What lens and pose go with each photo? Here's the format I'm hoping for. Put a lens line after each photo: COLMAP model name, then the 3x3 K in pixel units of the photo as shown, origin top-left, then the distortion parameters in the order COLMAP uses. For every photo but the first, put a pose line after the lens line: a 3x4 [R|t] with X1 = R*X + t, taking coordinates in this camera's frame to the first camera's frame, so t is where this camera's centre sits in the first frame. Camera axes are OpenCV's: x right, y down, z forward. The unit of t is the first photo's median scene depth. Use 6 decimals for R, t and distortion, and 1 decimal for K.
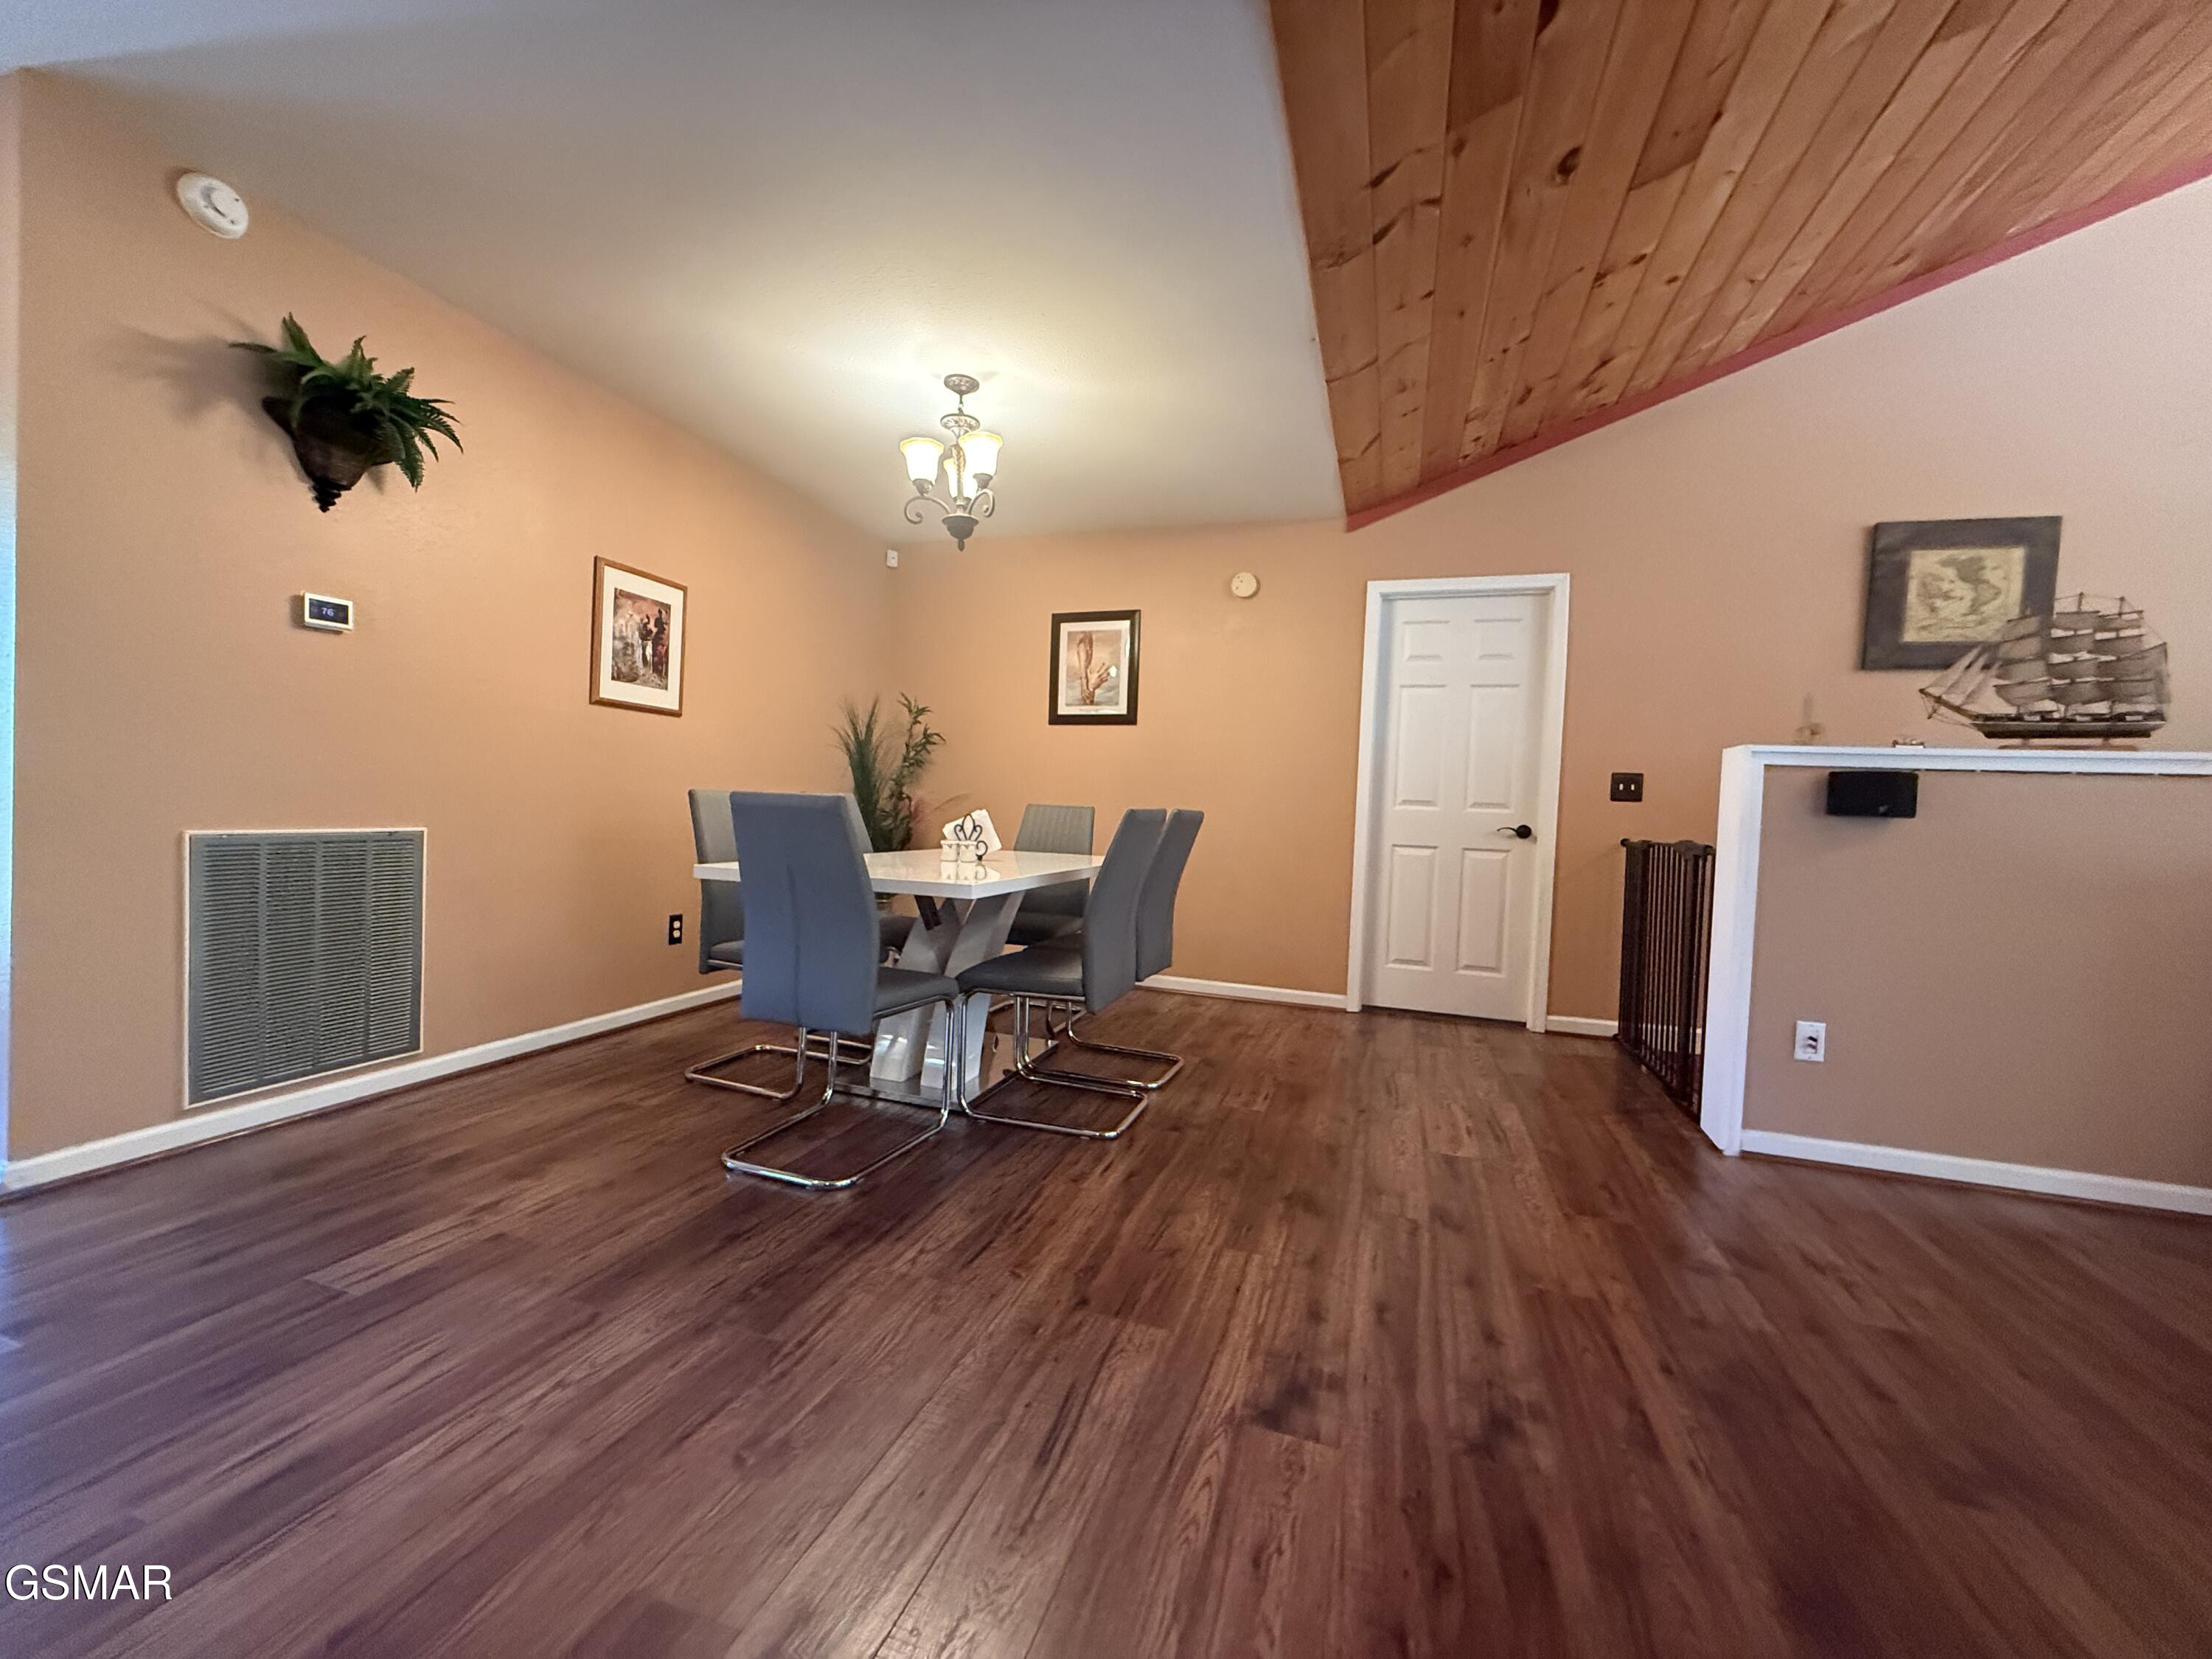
lens RADIAL K [[881.0, 0, 1106.6], [0, 881.0, 831.0], [0, 0, 1]] dist [-0.000368, -0.000011]
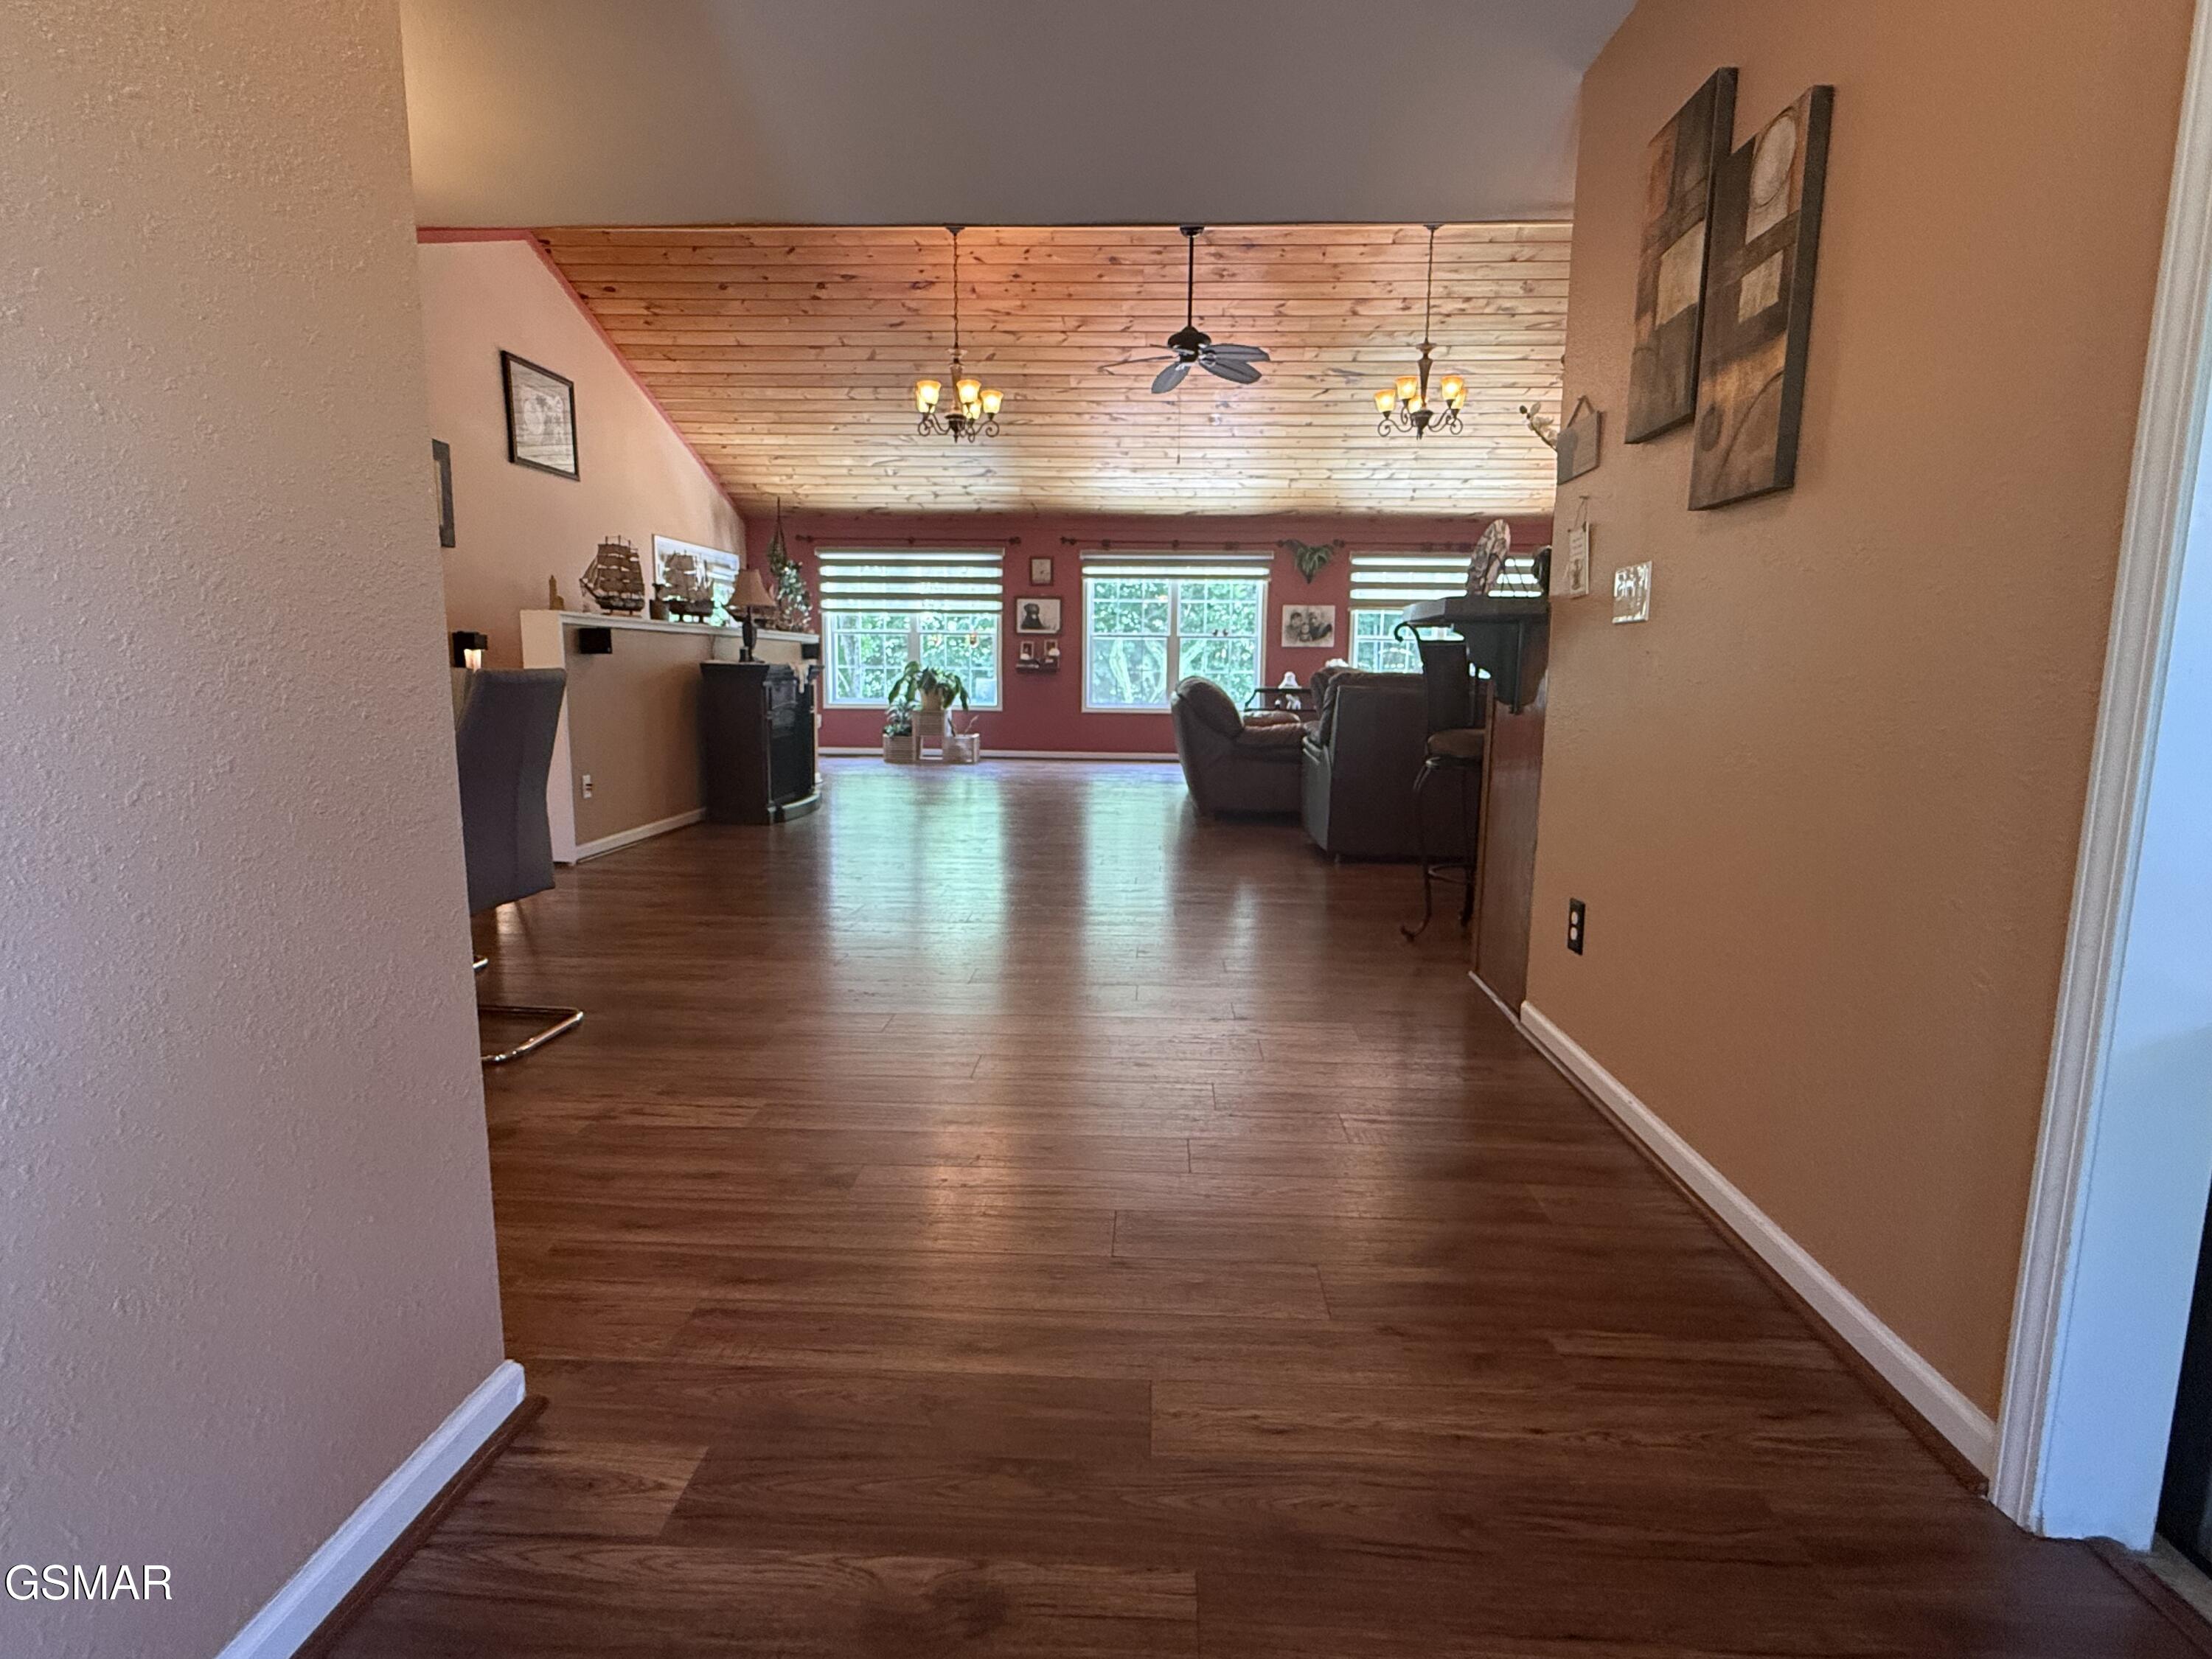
lens RADIAL K [[1085.2, 0, 1109.3], [0, 1085.2, 828.1], [0, 0, 1]] dist [-0.001489, 0.000379]
pose [[-0.267313, -0.187657, 0.945161, -1.920050], [0.003038, 0.980685, 0.195569, -0.119481], [-0.963605, 0.055149, -0.261579, 0.745796]]
